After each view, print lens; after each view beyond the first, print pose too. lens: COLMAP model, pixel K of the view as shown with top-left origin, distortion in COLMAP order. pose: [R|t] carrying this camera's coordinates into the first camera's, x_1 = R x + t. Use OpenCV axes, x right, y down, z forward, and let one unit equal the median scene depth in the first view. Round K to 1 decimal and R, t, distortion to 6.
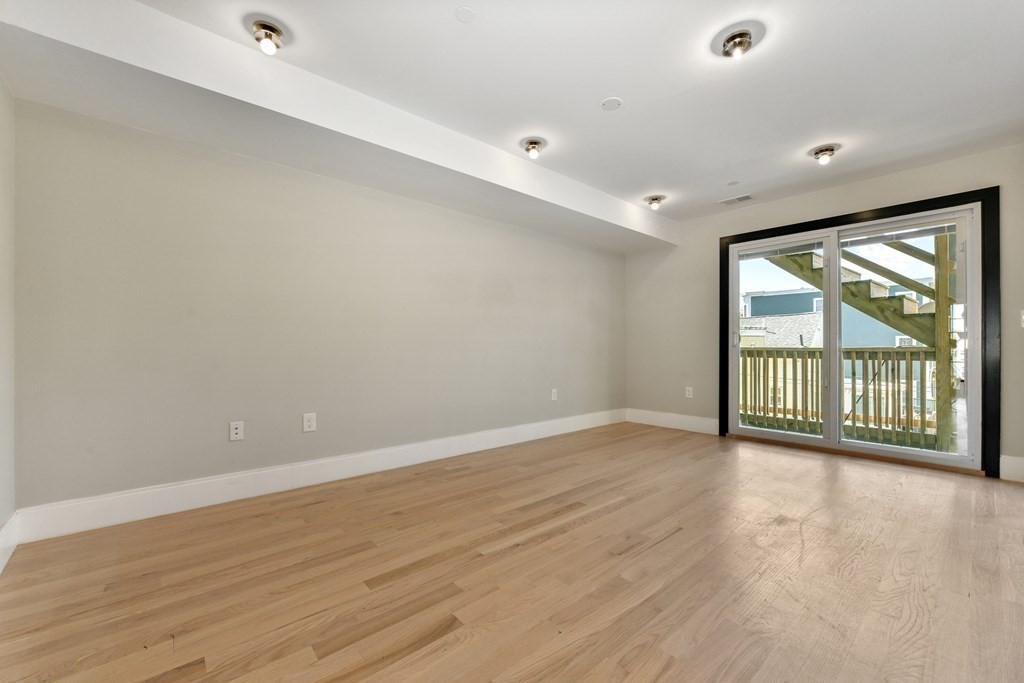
lens RADIAL K [[402.1, 0, 514.0], [0, 402.1, 360.0], [0, 0, 1]] dist [0.010555, -0.000115]
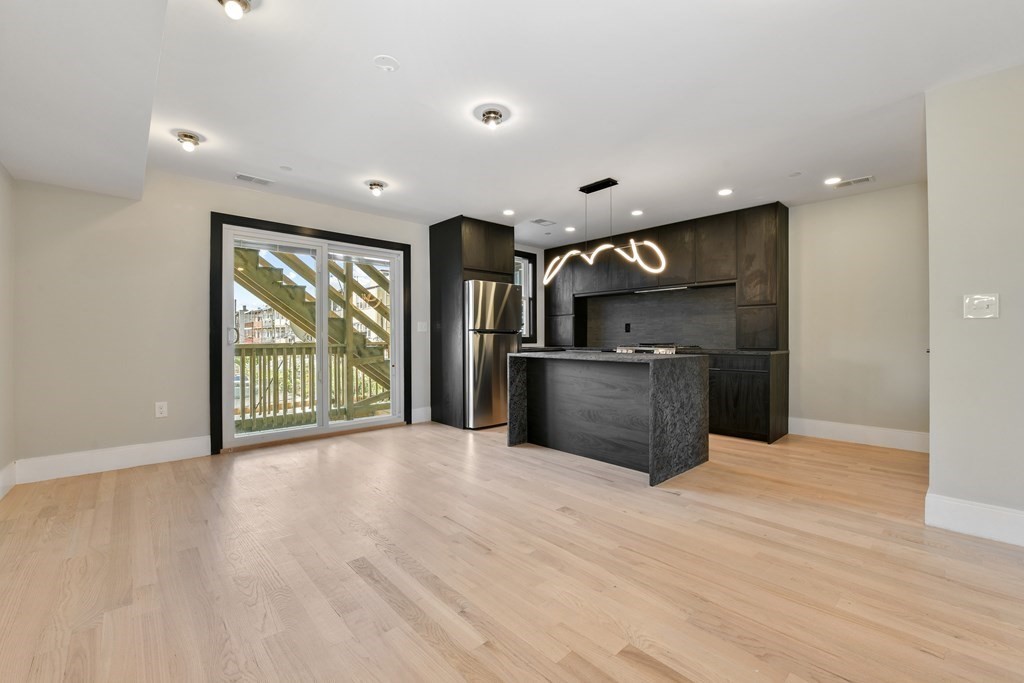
lens RADIAL K [[437.4, 0, 512.0], [0, 437.4, 341.5], [0, 0, 1]] dist [-0.023456, 0.000131]
pose [[-0.026638, -0.006616, 0.999623, -0.551119], [0.039235, 0.999201, 0.007659, -0.034182], [-0.998875, 0.039424, -0.026357, 0.625874]]
